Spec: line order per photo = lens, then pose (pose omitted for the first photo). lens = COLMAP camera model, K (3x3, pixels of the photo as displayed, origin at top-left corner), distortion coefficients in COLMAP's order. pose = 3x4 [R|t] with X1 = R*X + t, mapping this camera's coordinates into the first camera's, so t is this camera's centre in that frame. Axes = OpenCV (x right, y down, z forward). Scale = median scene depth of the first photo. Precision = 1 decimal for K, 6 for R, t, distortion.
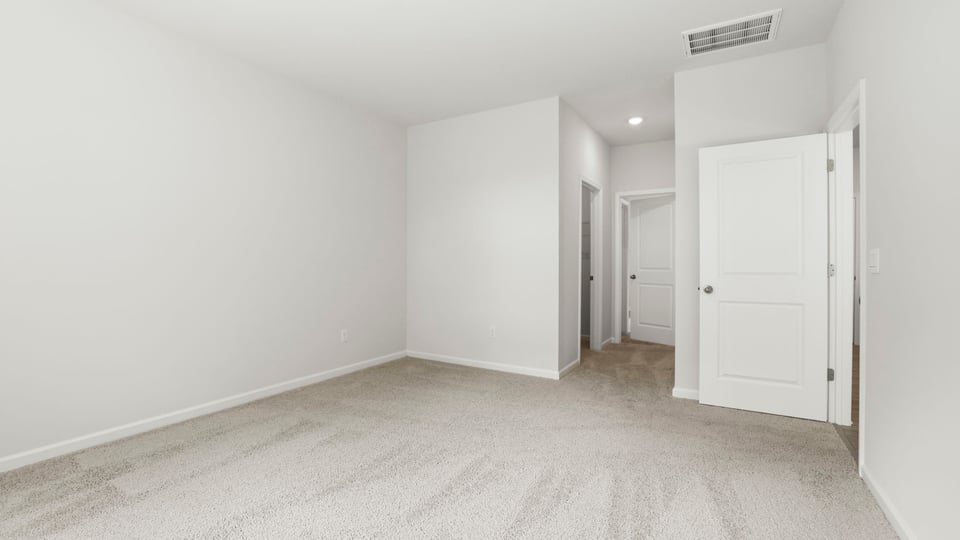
lens RADIAL K [[418.8, 0, 474.2], [0, 418.8, 260.5], [0, 0, 1]] dist [-0.048471, 0.020467]
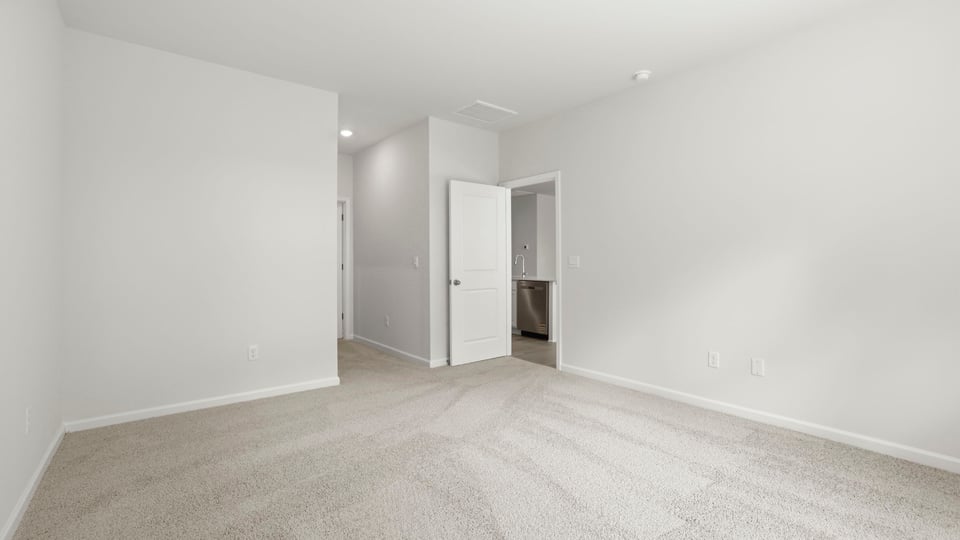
lens RADIAL K [[418.8, 0, 474.2], [0, 418.8, 260.5], [0, 0, 1]] dist [-0.048471, 0.020467]
pose [[0.344059, 0.001076, 0.938947, -0.724675], [0.000691, 0.999999, -0.001400, -0.001773], [-0.938948, 0.001131, 0.344058, 0.451794]]
